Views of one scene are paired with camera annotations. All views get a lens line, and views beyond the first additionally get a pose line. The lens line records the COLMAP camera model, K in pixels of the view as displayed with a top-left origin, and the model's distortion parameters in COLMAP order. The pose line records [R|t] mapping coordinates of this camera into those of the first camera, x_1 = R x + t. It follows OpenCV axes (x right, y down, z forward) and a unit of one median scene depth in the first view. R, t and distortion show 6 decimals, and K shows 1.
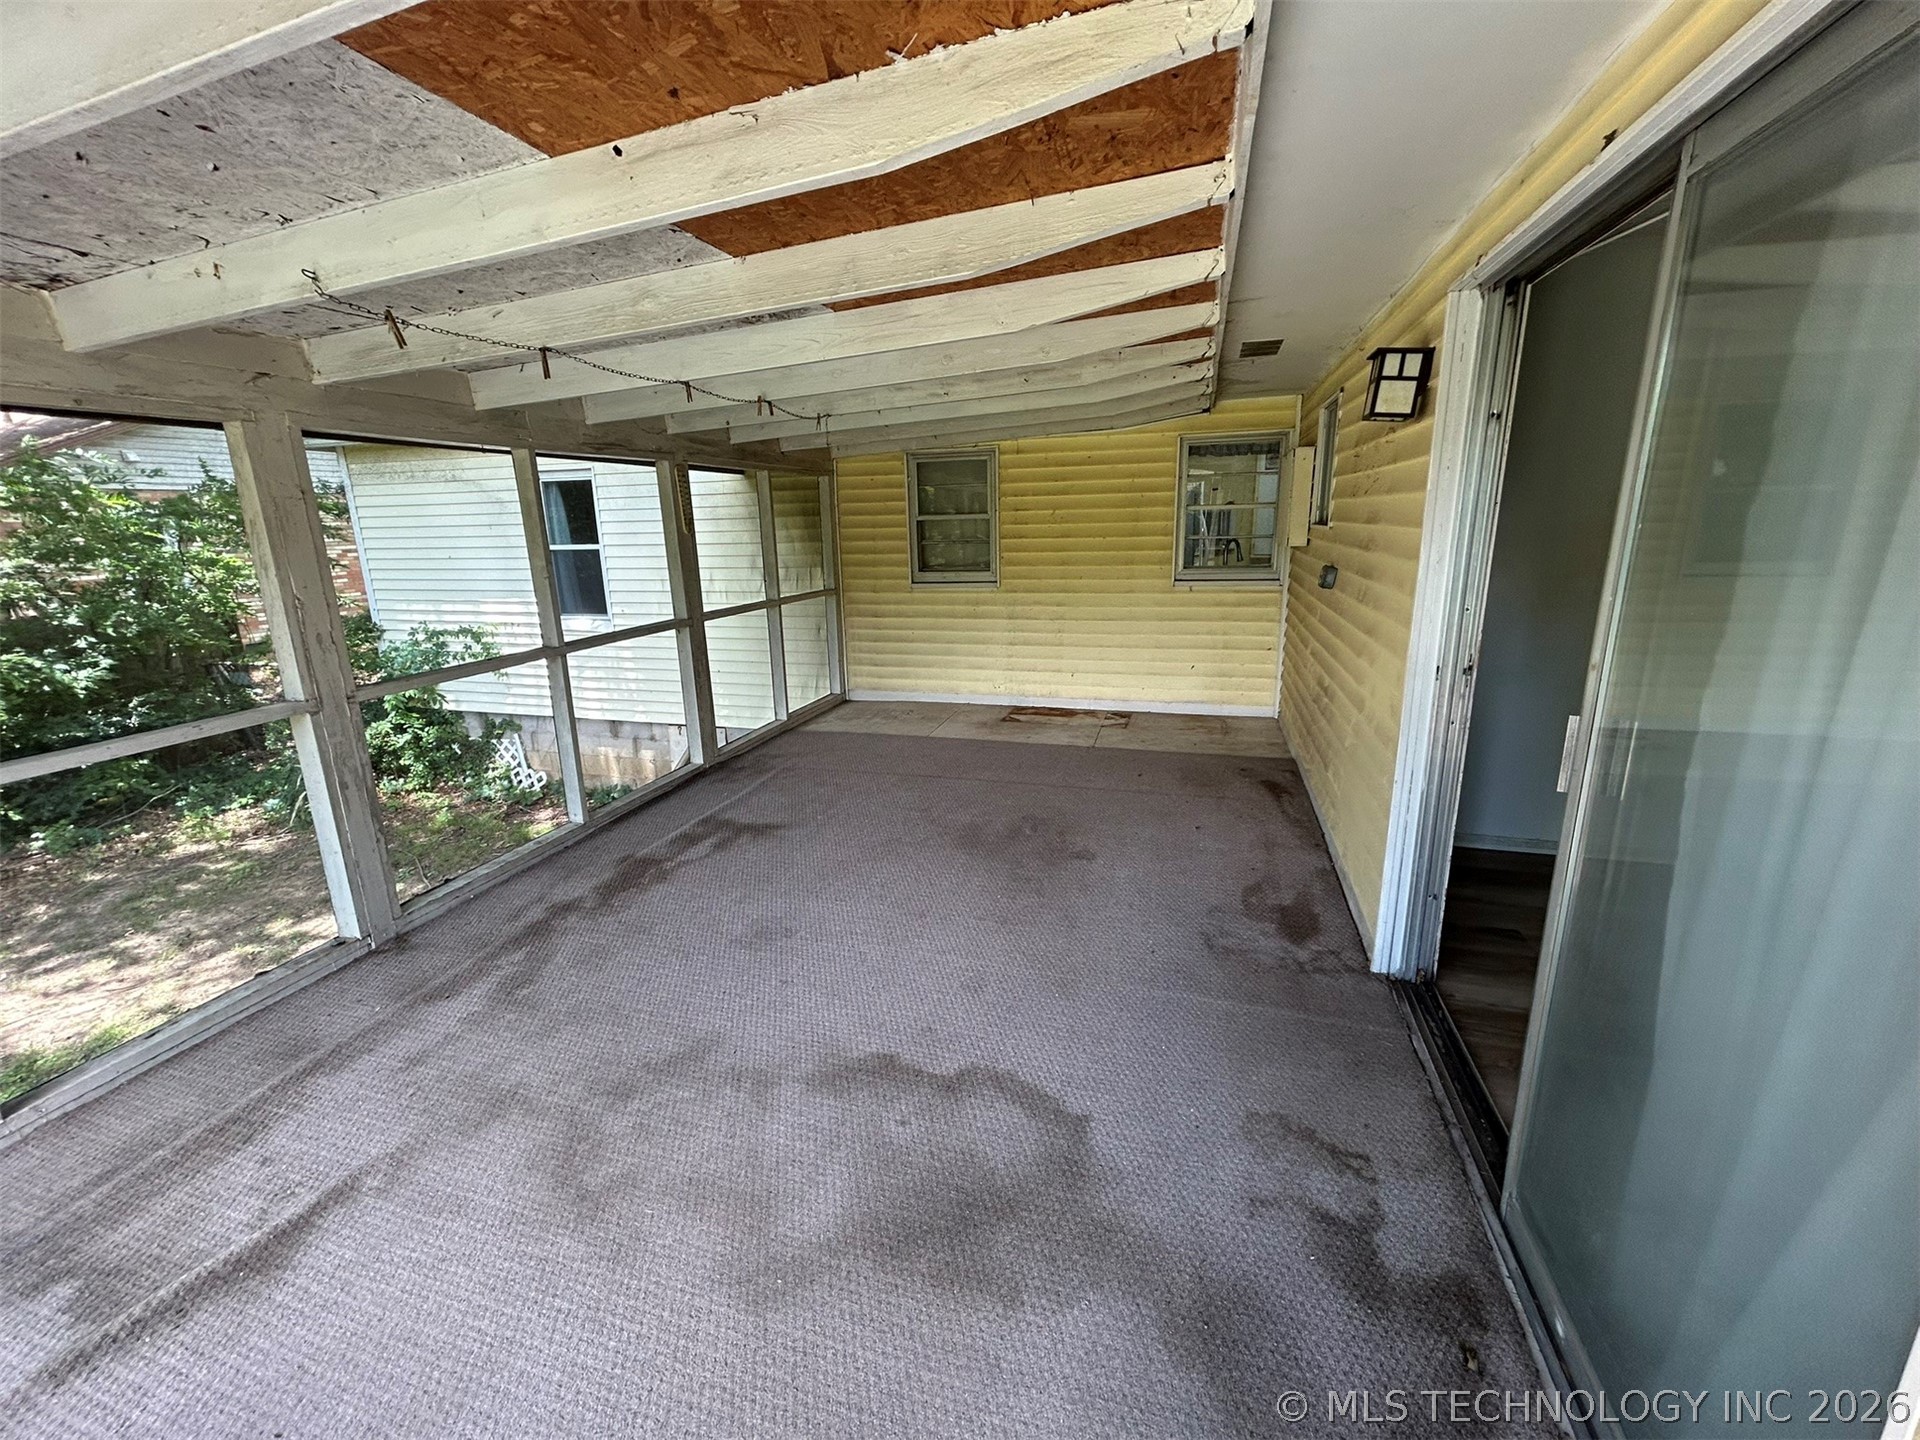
lens RADIAL K [[769.4, 0, 955.0], [0, 769.4, 712.6], [0, 0, 1]] dist [0.000575, 0.000314]
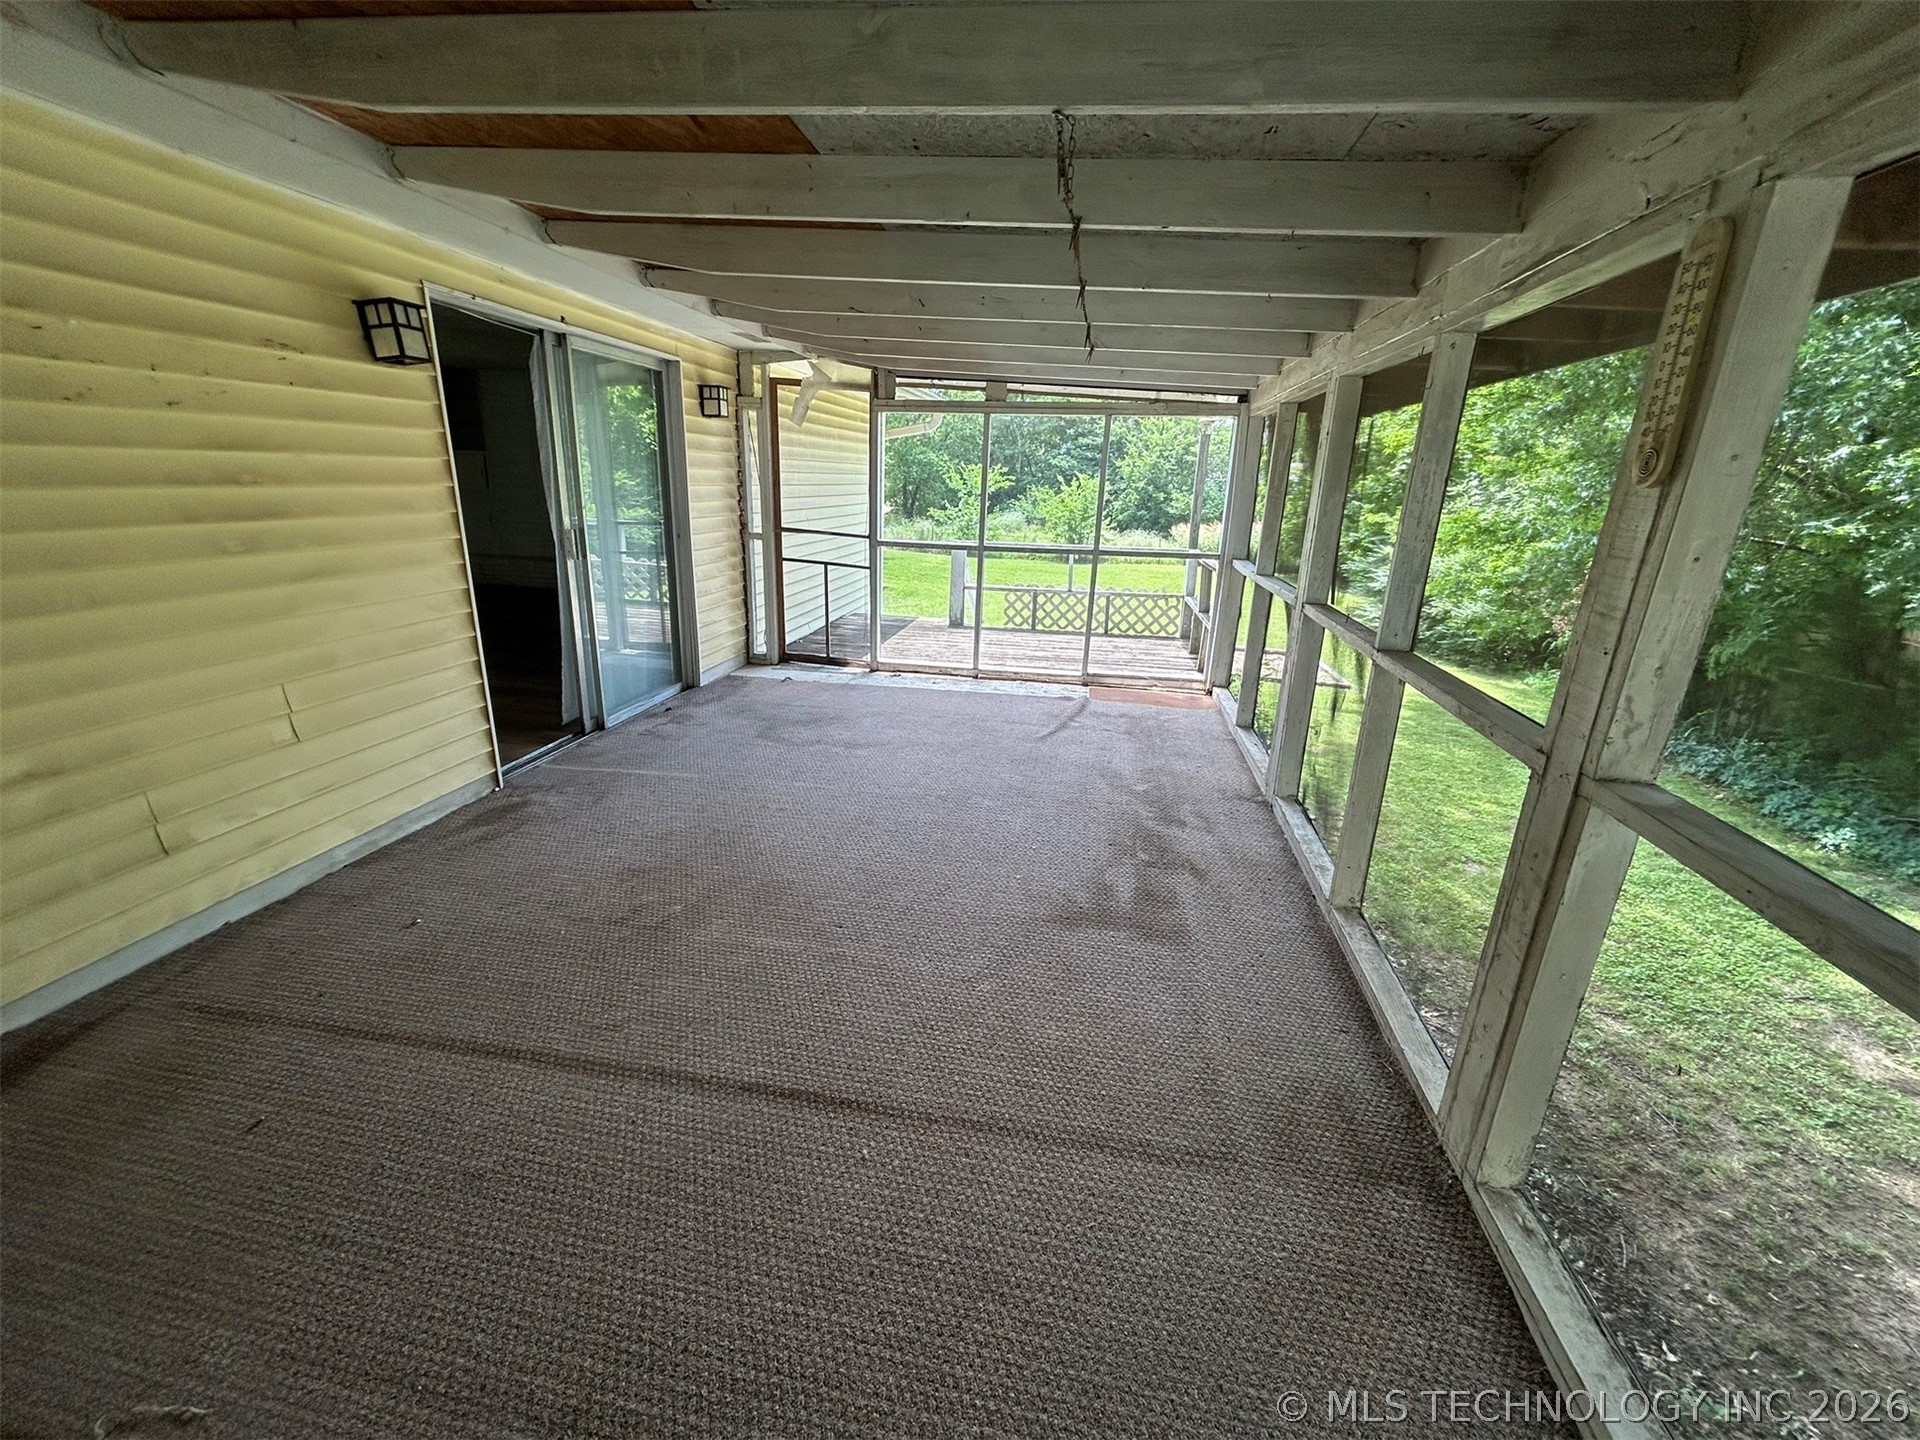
lens RADIAL K [[769.4, 0, 955.0], [0, 769.4, 712.6], [0, 0, 1]] dist [0.000575, 0.000314]
pose [[-0.993305, 0.030529, -0.111413, -0.080390], [-0.032834, 0.850061, 0.525661, -0.374396], [0.110755, 0.525800, -0.843367, 1.548940]]
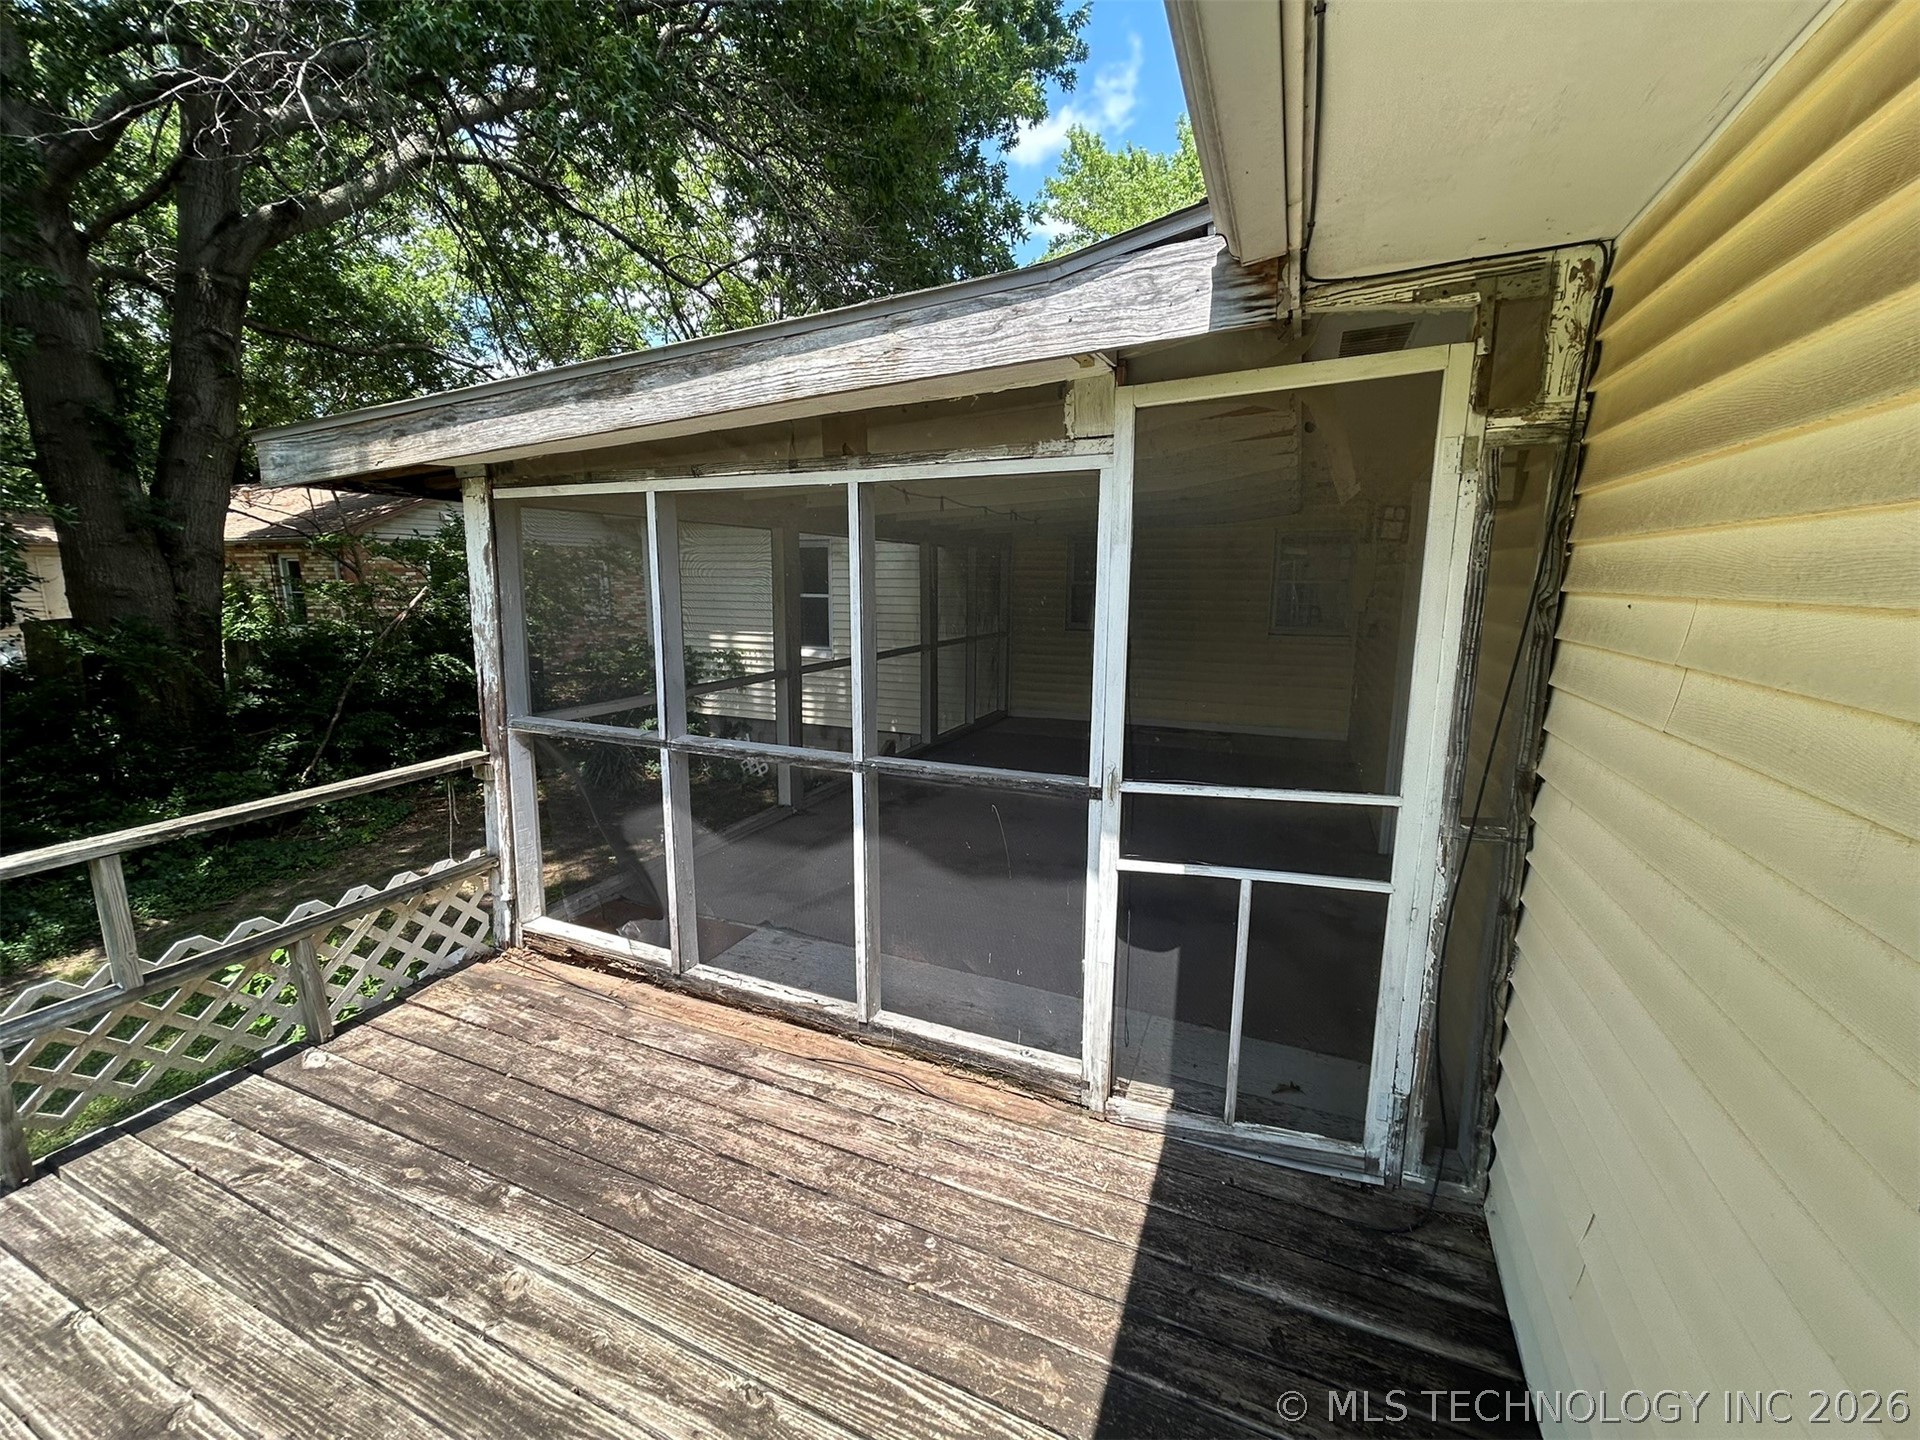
lens RADIAL K [[769.4, 0, 955.0], [0, 769.4, 712.6], [0, 0, 1]] dist [0.000575, 0.000314]
pose [[0.992305, 0.050363, -0.113109, -0.154216], [-0.058607, 0.995768, -0.070788, 0.142340], [0.109065, 0.076872, 0.991058, -0.590193]]
